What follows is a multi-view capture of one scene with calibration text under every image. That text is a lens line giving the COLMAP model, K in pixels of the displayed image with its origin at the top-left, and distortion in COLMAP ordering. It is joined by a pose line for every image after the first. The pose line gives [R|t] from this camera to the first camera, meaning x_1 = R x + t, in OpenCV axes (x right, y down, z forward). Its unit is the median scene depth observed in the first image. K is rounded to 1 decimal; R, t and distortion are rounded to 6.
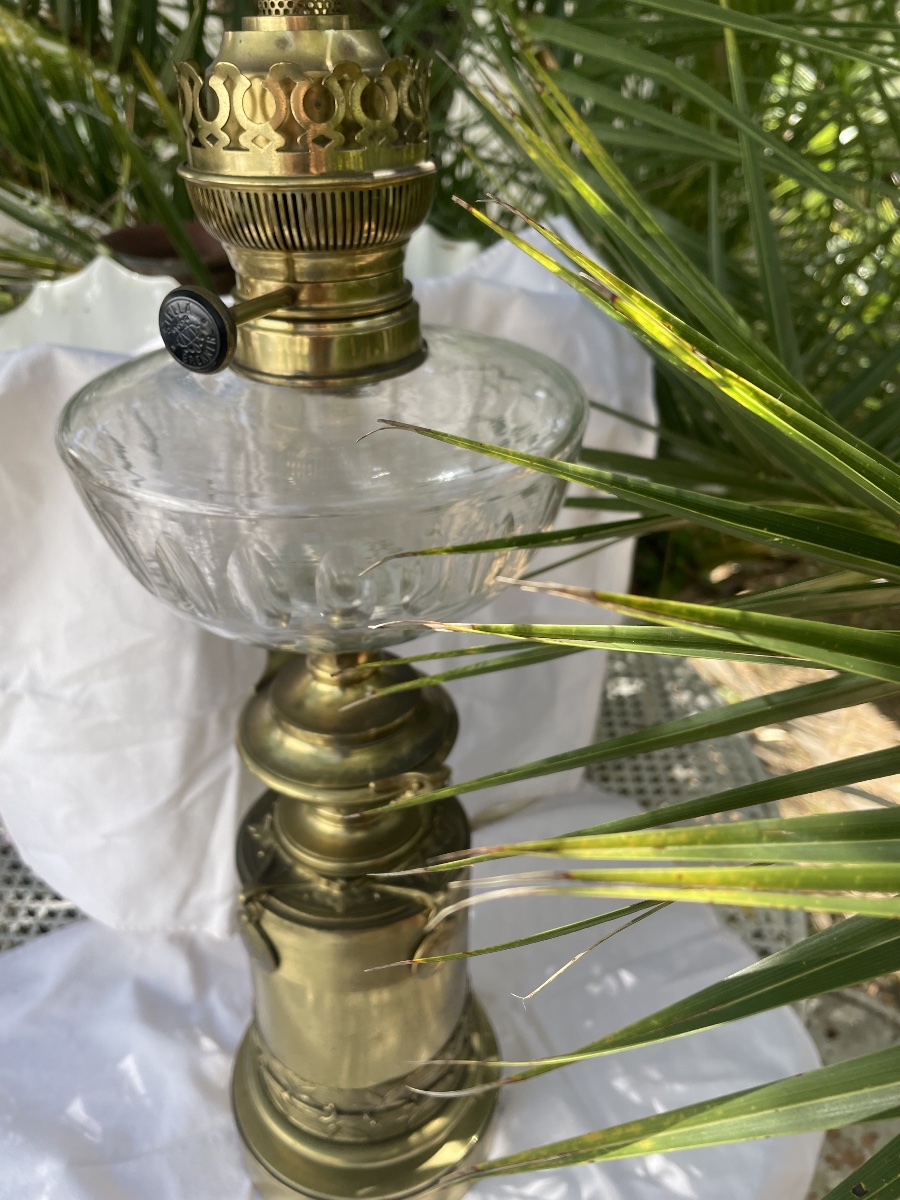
lens RADIAL K [[882.3, 0, 450.0], [0, 882.3, 600.0], [0, 0, 1]] dist [0.001095, -0.048004]
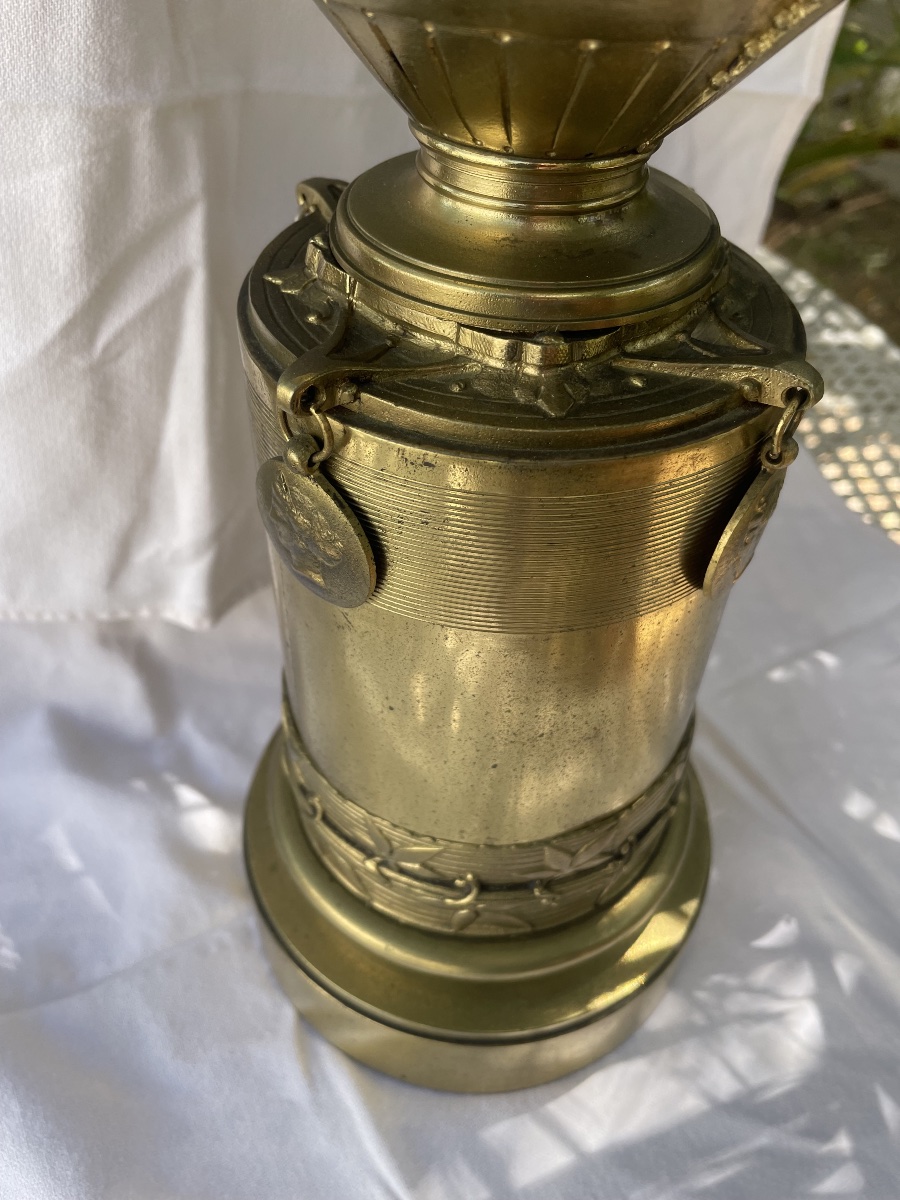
lens RADIAL K [[856.7, 0, 450.0], [0, 856.7, 600.0], [0, 0, 1]] dist [0.007419, 0.000027]
pose [[0.994342, -0.049191, 0.094146, -0.167956], [0.025752, 0.971504, 0.235619, 0.276251], [-0.103054, -0.231862, 0.967275, 0.508716]]
